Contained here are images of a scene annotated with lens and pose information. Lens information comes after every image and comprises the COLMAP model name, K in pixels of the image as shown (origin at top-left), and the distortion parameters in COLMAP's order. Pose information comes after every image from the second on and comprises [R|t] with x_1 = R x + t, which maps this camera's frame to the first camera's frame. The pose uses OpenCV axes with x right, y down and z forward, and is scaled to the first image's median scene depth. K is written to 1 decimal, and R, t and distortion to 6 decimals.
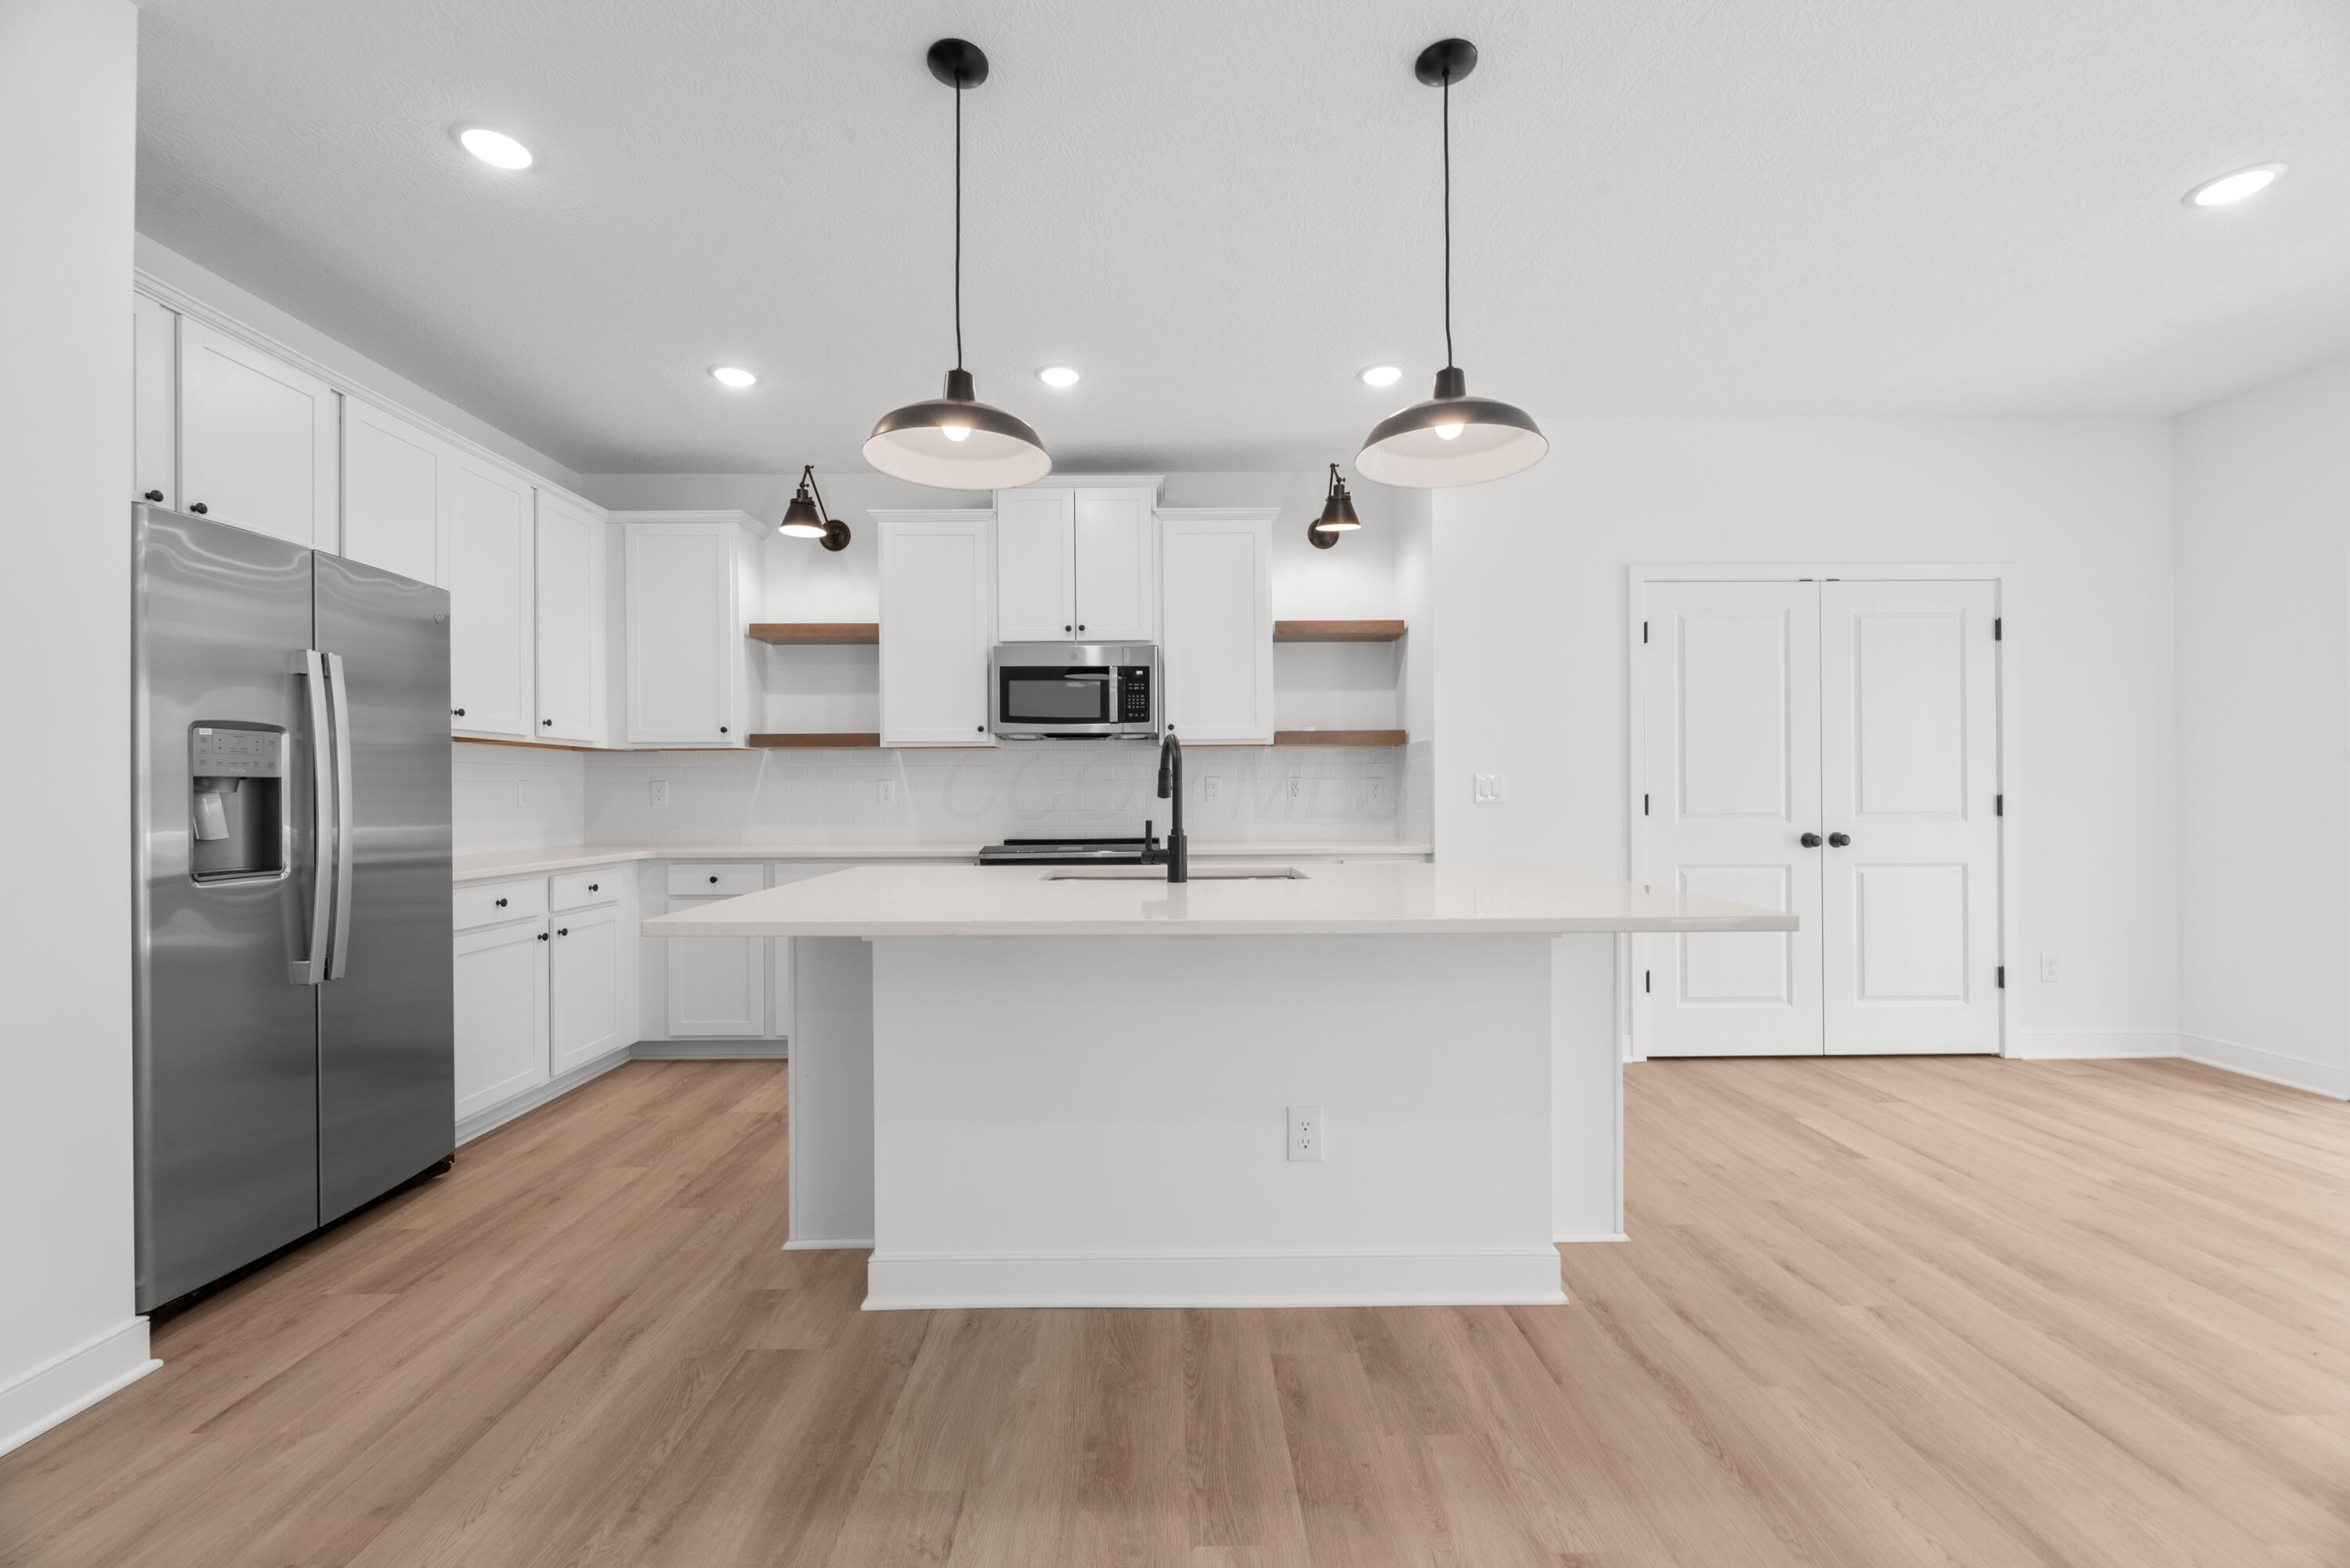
lens RADIAL K [[953.3, 0, 1190.2], [0, 953.3, 820.6], [0, 0, 1]] dist [-0.005895, 0.001360]
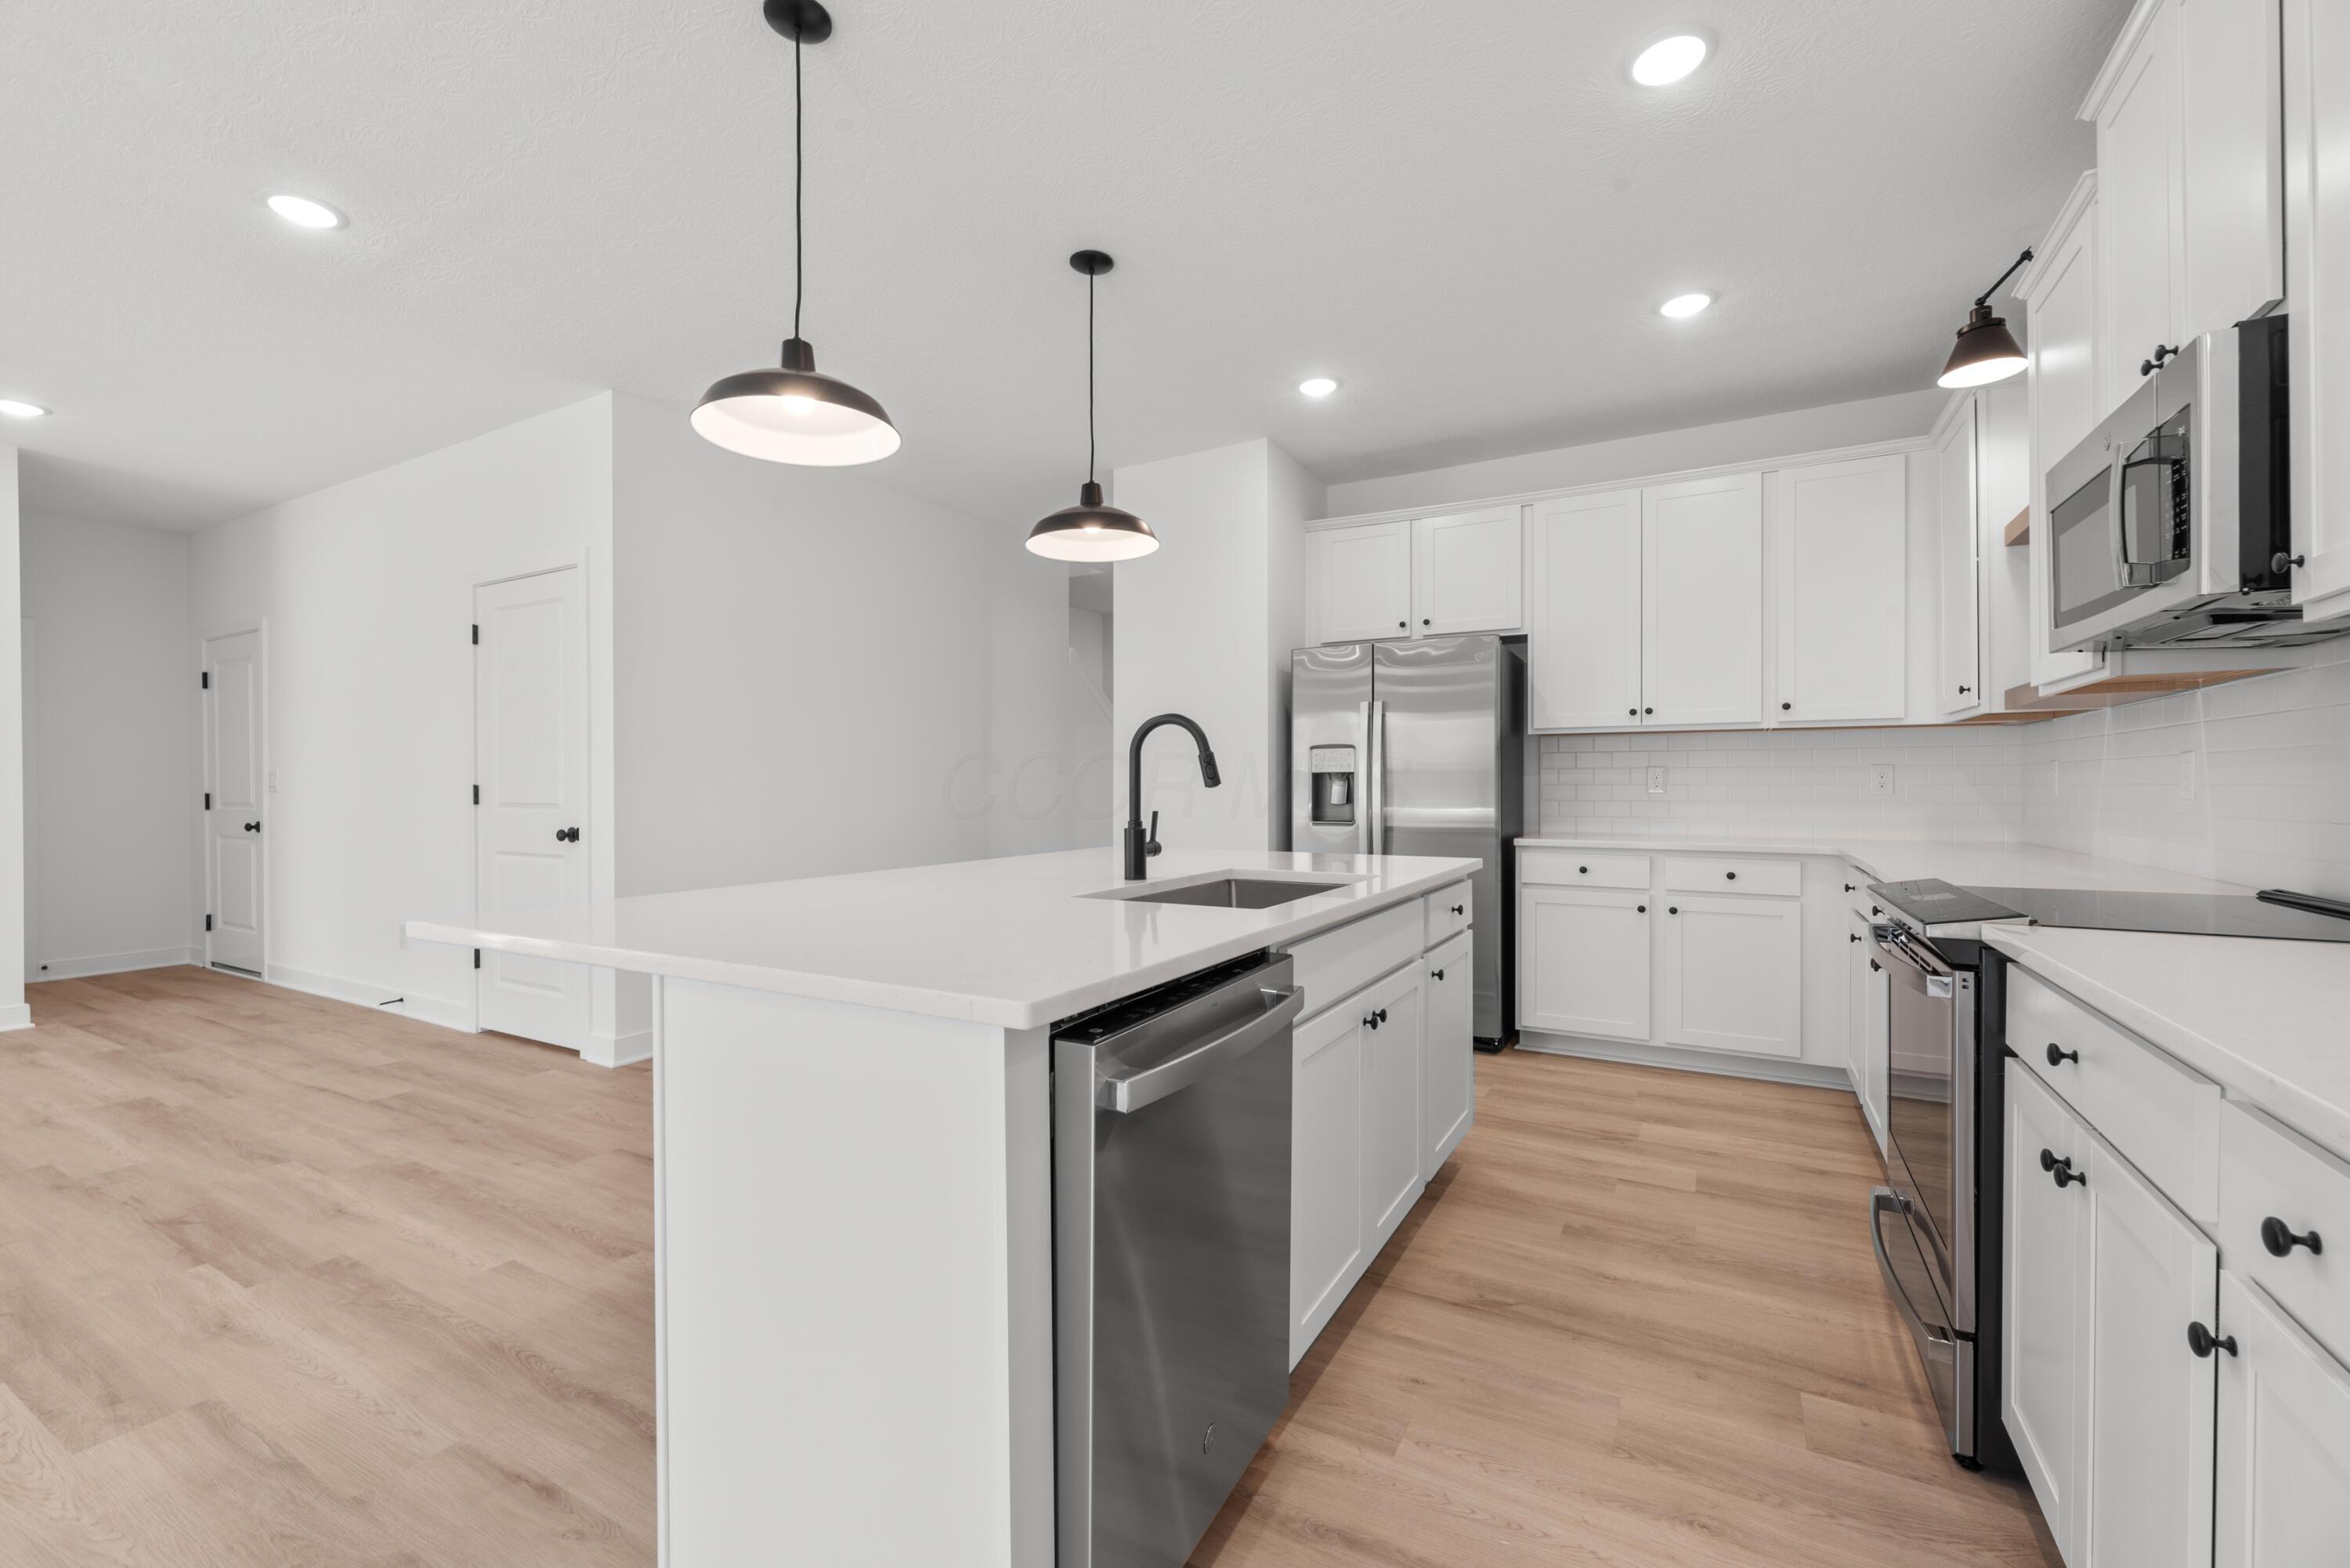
lens RADIAL K [[953.3, 0, 1193.4], [0, 953.3, 792.2], [0, 0, 1]] dist [-0.005895, 0.001360]
pose [[-0.495828, 0.010487, -0.868358, 0.572873], [-0.019709, 0.999534, 0.023325, -0.033660], [0.868197, 0.028680, -0.495390, 1.131836]]
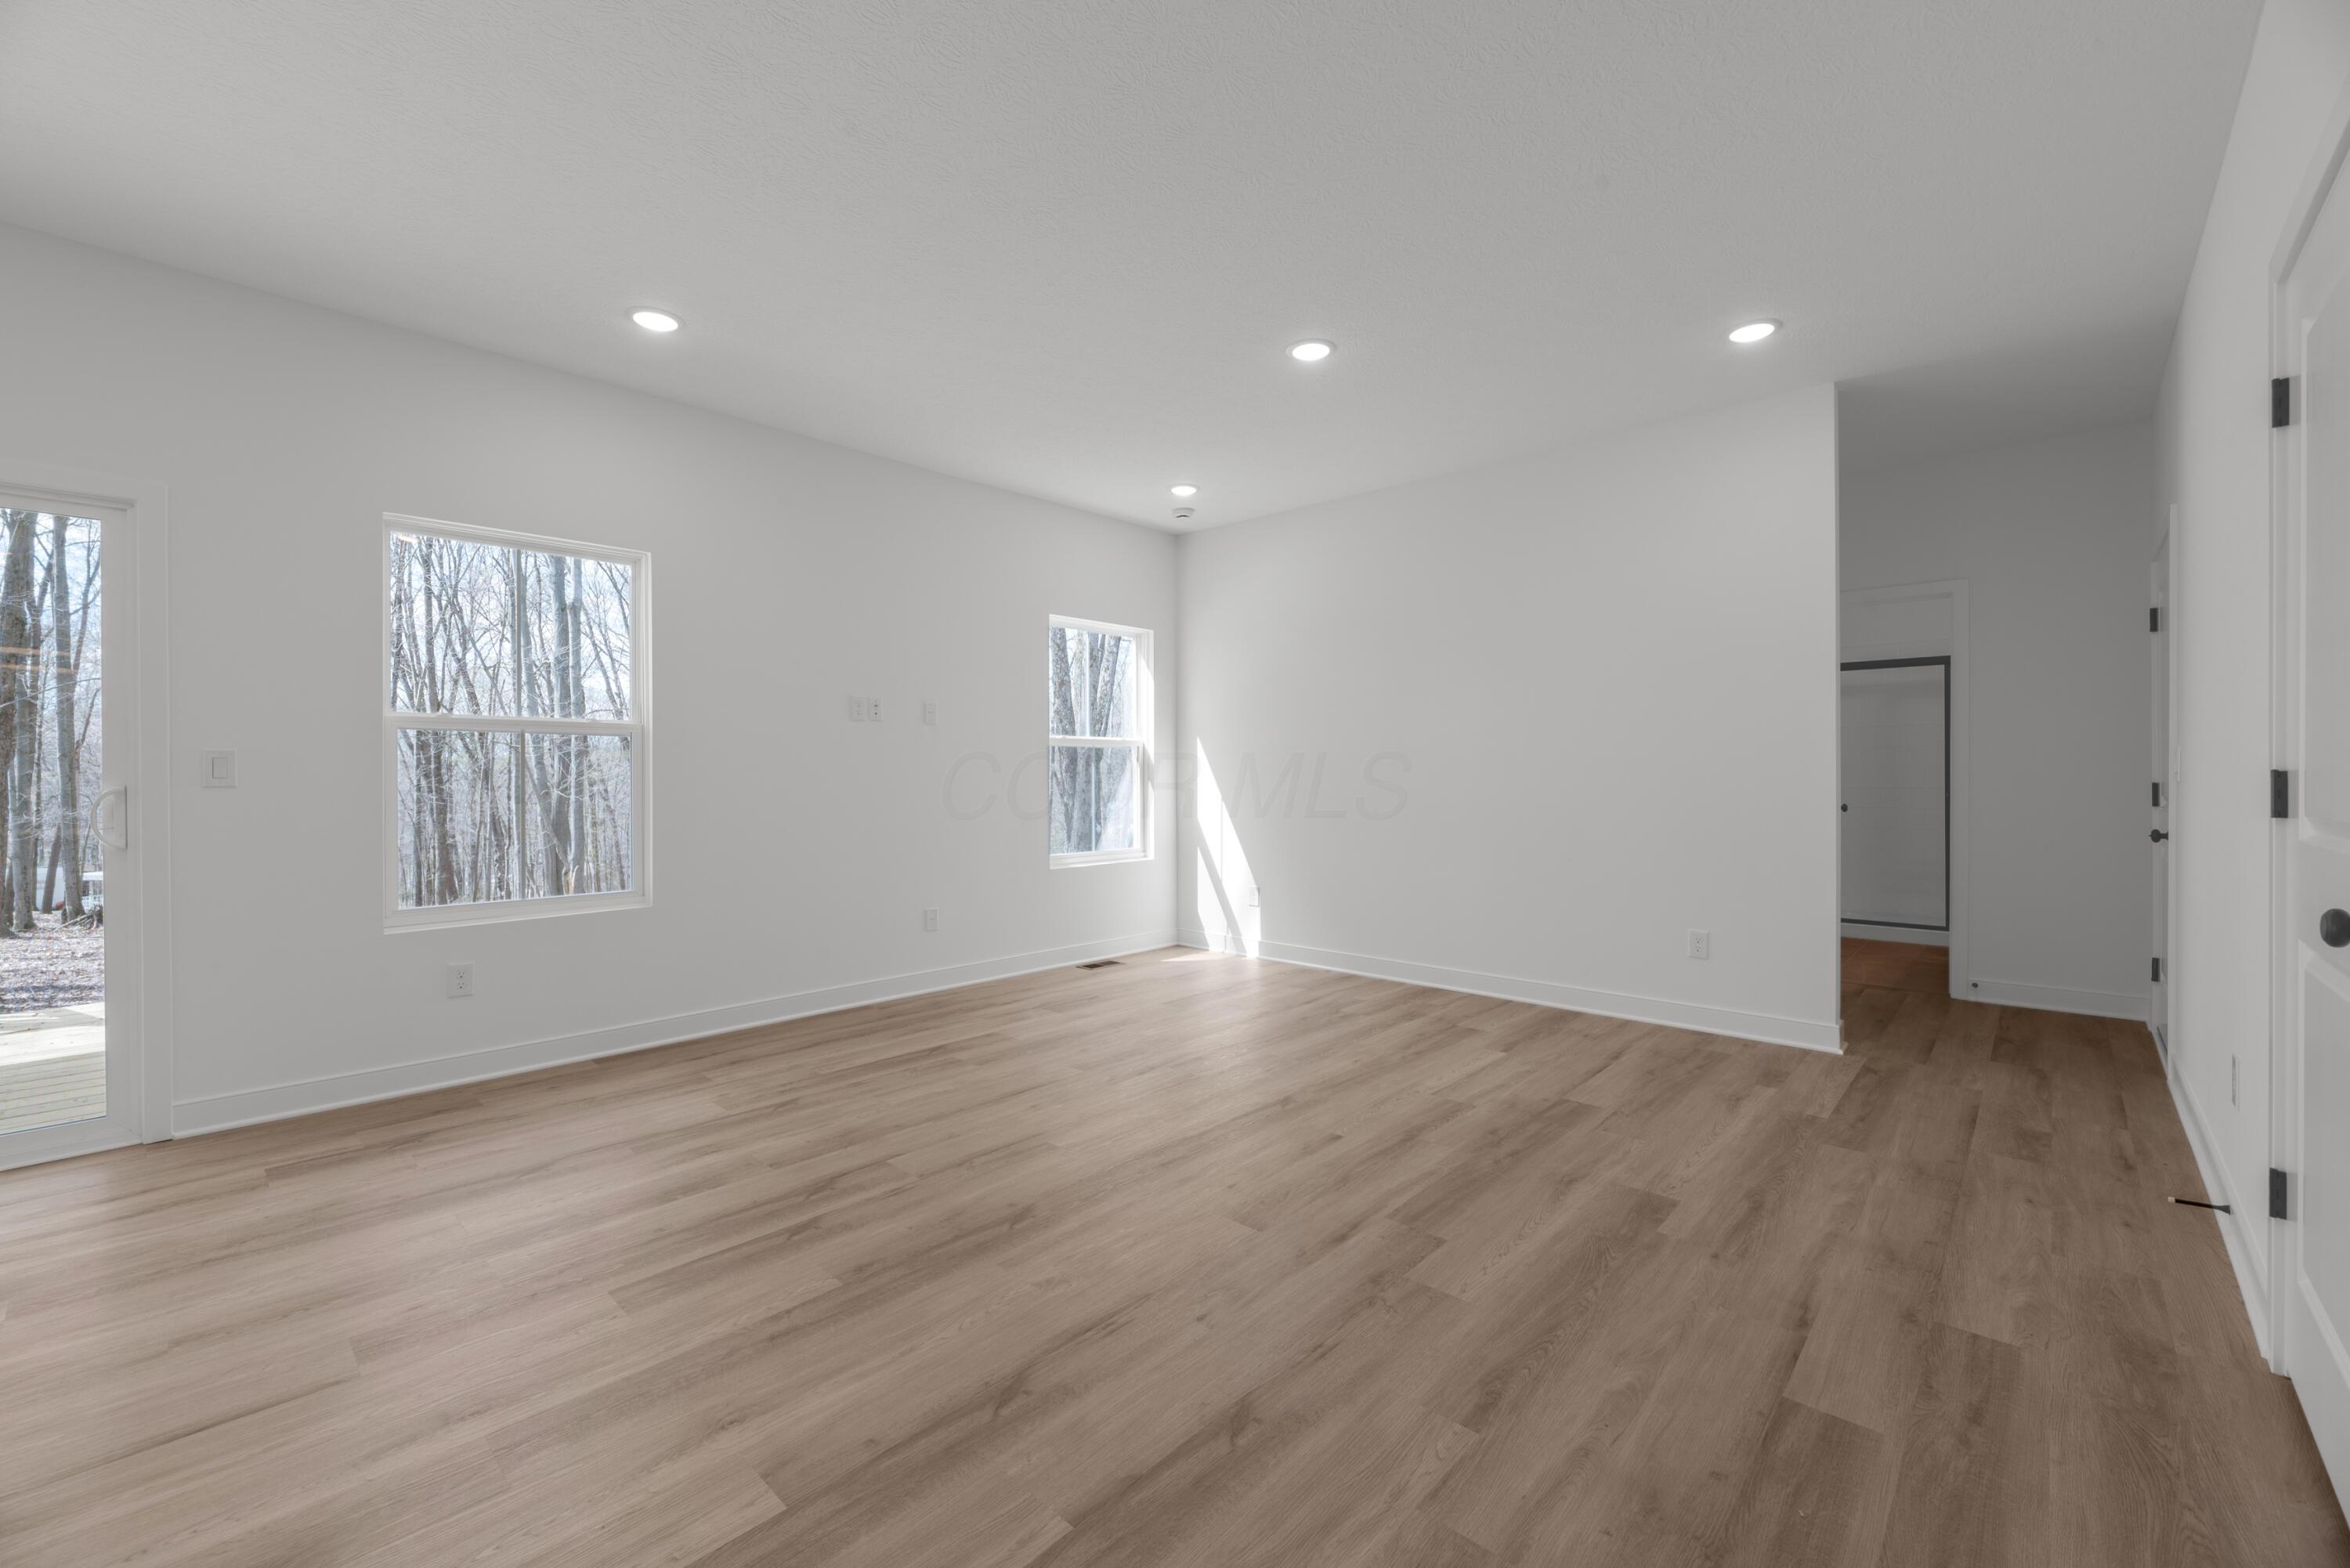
lens RADIAL K [[953.3, 0, 1139.5], [0, 953.3, 783.6], [0, 0, 1]] dist [-0.005895, 0.001360]
pose [[-0.709066, -0.000703, 0.705142, 0.004531], [0.023935, 0.999399, 0.025065, -0.014146], [-0.704736, 0.034651, -0.708623, 0.454867]]
